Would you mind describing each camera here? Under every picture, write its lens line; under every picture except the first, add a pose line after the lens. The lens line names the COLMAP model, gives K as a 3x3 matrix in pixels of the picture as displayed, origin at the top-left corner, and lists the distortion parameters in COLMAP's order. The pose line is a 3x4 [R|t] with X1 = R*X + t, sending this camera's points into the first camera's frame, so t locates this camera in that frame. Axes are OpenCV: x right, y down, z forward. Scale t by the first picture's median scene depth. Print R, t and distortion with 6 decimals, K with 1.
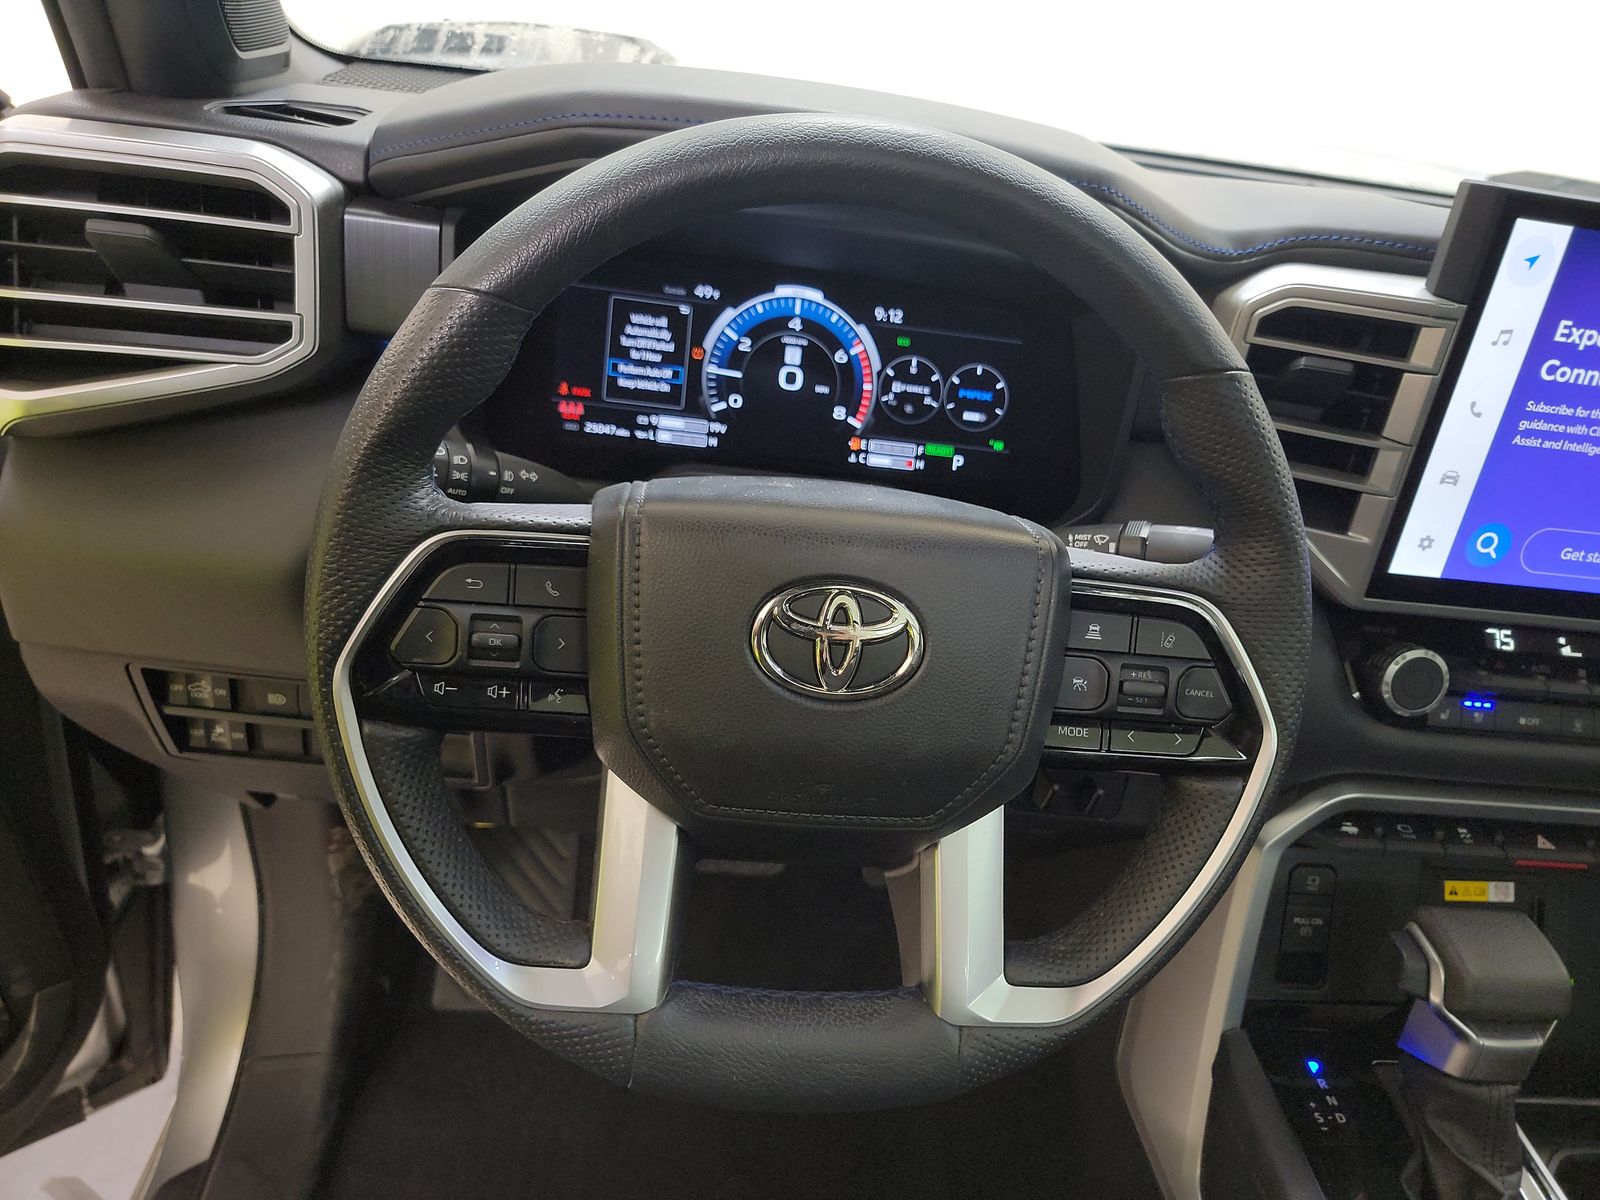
lens RADIAL K [[1093.9, 0, 797.5], [0, 1093.9, 610.2], [0, 0, 1]] dist [0.048796, -0.030864]
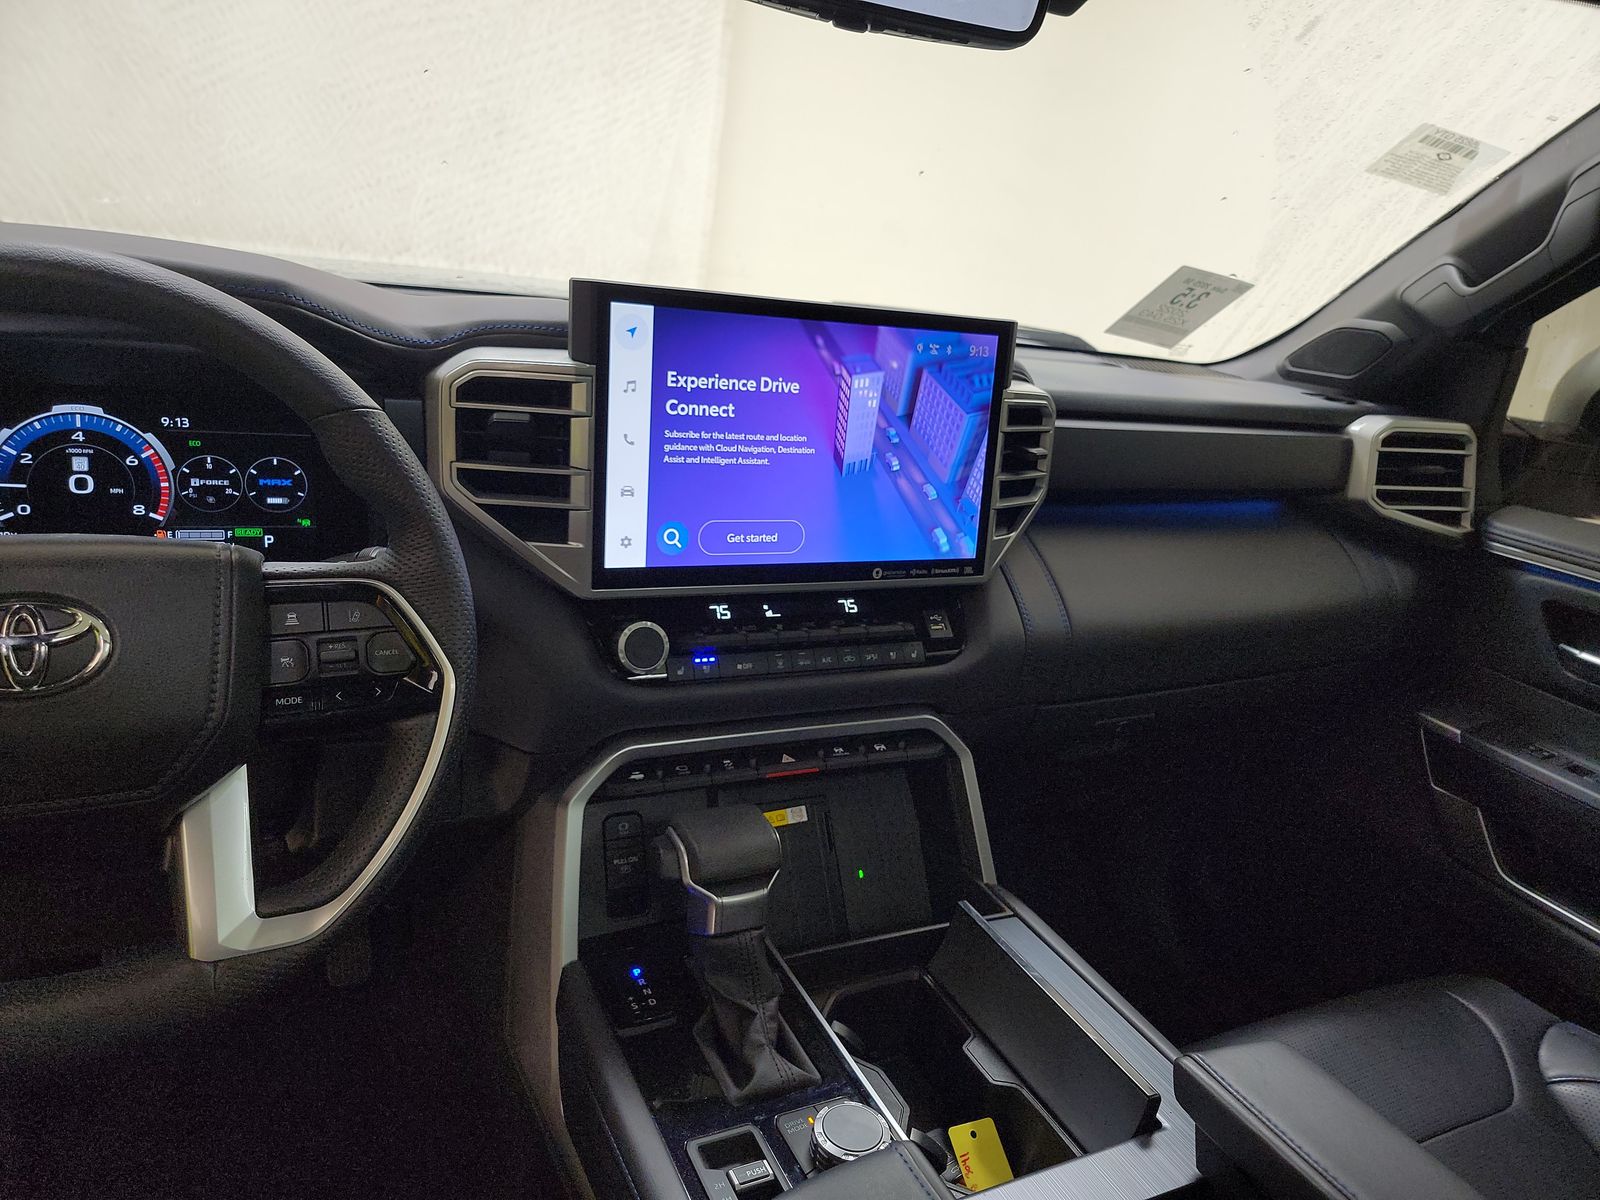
lens RADIAL K [[1114.7, 0, 799.8], [0, 1114.7, 625.9], [0, 0, 1]] dist [0.080722, -0.072344]
pose [[0.929331, -0.157039, 0.334190, 0.272893], [0.202988, 0.973305, -0.107113, 0.205195], [-0.308448, 0.167380, 0.936399, -0.279617]]
